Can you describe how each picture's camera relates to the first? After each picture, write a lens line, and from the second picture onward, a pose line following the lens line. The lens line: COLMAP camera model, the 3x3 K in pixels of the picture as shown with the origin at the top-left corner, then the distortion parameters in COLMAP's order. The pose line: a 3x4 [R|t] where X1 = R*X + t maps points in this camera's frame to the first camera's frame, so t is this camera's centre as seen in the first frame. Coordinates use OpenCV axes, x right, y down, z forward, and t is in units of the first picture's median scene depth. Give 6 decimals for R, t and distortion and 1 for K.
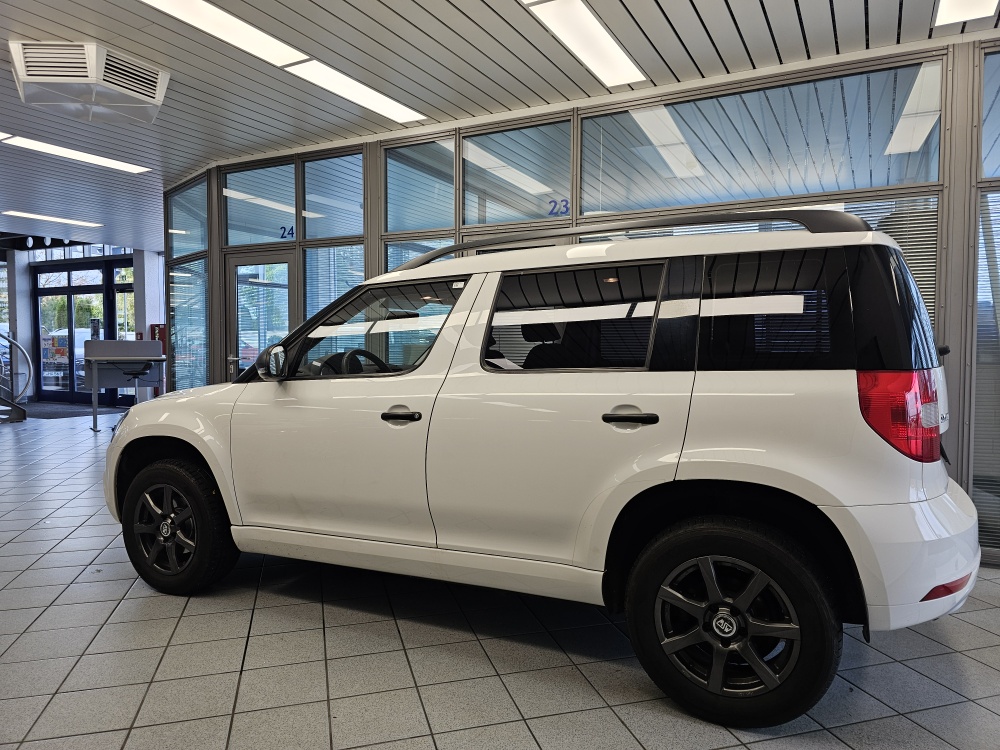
lens RADIAL K [[679.7, 0, 518.7], [0, 679.7, 377.2], [0, 0, 1]] dist [0.044609, -0.091091]
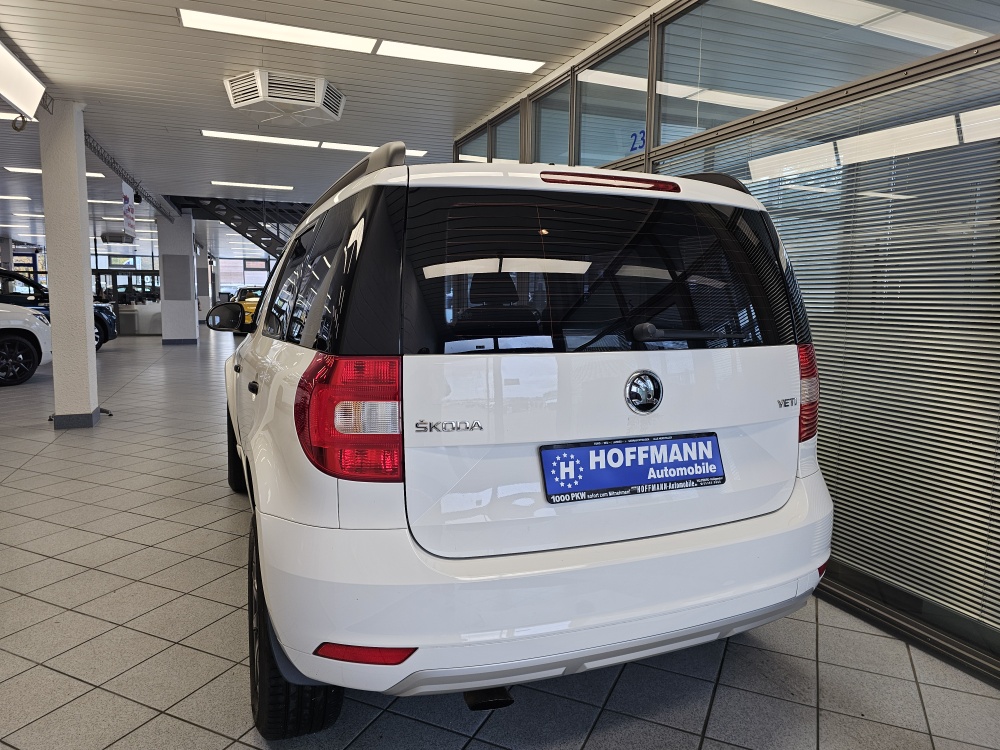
lens RADIAL K [[671.4, 0, 500.0], [0, 671.4, 375.0], [0, 0, 1]] dist [0.050371, -0.056972]
pose [[0.738715, 0.084613, -0.668686, 0.265611], [-0.037877, 0.995733, 0.084153, -0.012715], [0.672953, -0.036837, 0.738767, 0.131934]]
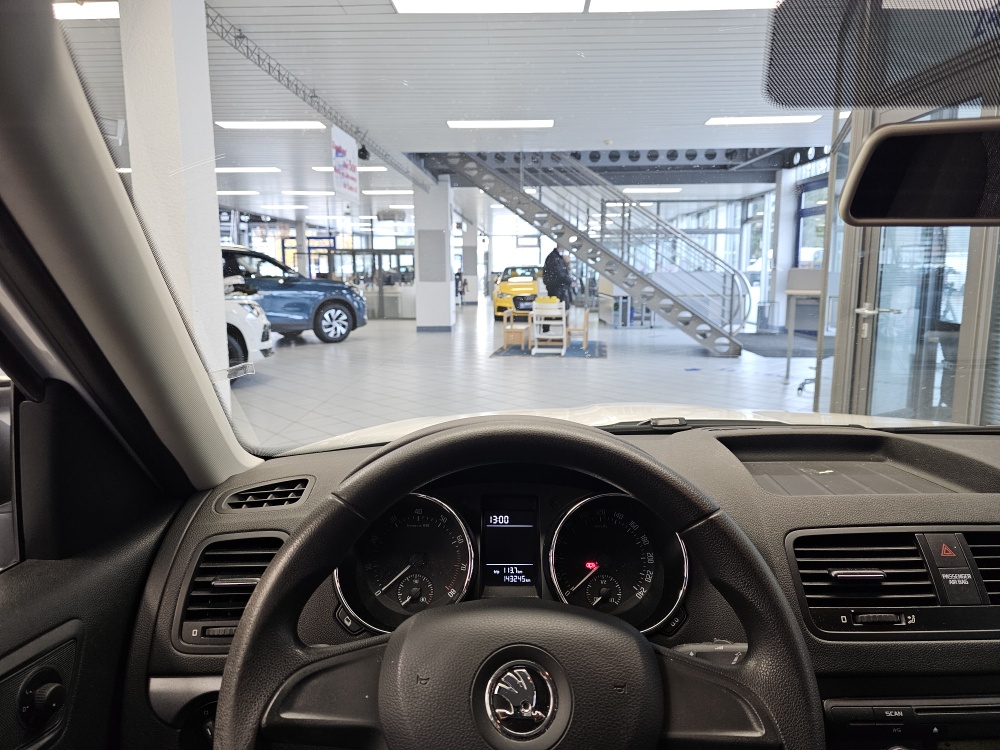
lens RADIAL K [[668.2, 0, 506.4], [0, 668.2, 377.7], [0, 0, 1]] dist [0.067207, -0.072698]
pose [[0.428022, 0.139355, -0.892960, -0.040192], [-0.034054, 0.989826, 0.138149, -0.025545], [0.903126, -0.028722, 0.428413, 0.343418]]
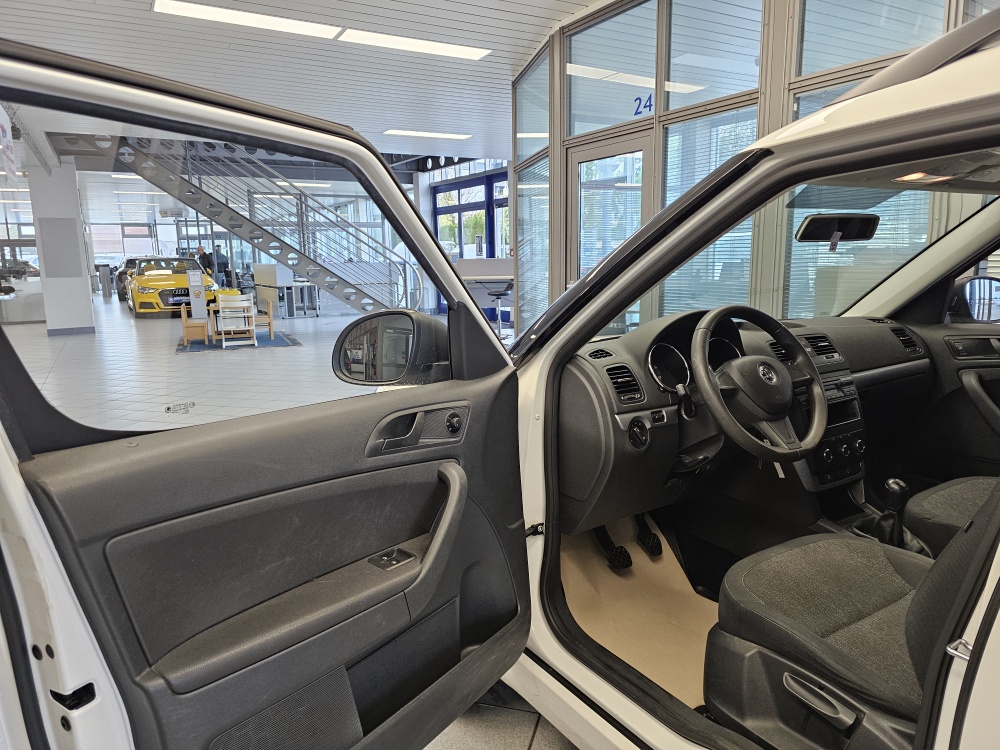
lens RADIAL K [[671.4, 0, 500.0], [0, 671.4, 375.0], [0, 0, 1]] dist [0.050371, -0.056972]
pose [[0.840269, 0.076031, -0.536812, -0.043014], [-0.002358, 0.990621, 0.136615, -0.020332], [0.542164, -0.113527, 0.832568, 0.191923]]
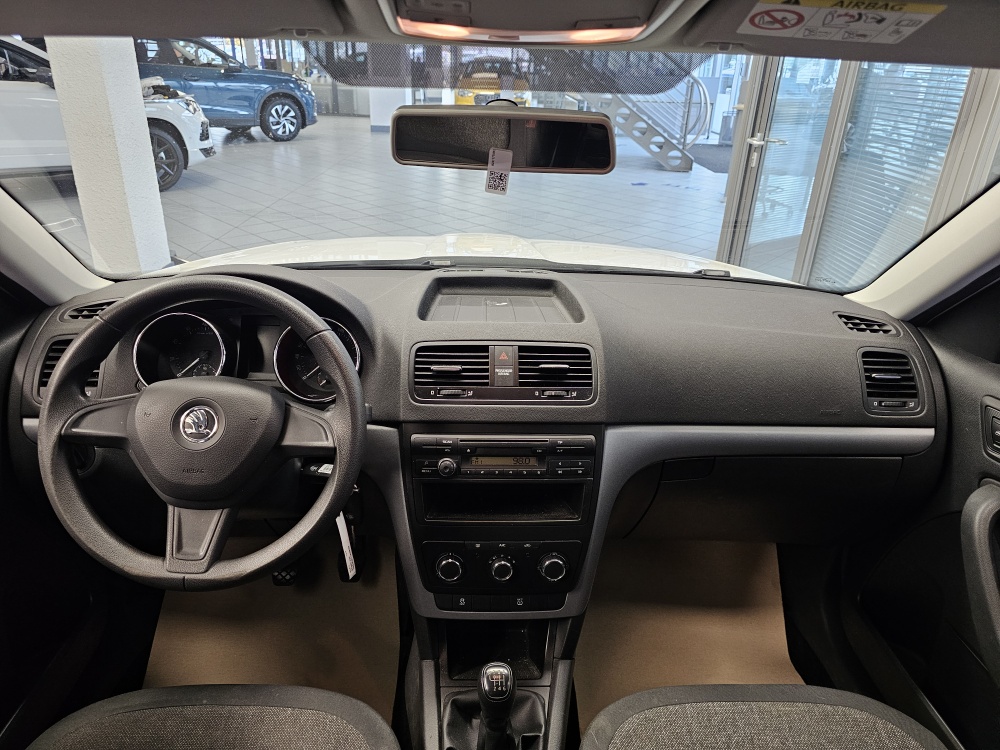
lens RADIAL K [[655.8, 0, 503.7], [0, 655.8, 372.3], [0, 0, 1]] dist [0.022462, -0.000340]
pose [[0.455141, 0.393730, -0.798639, 0.005488], [-0.072305, 0.910305, 0.407574, -0.041588], [0.887479, -0.127758, 0.442785, 0.360791]]
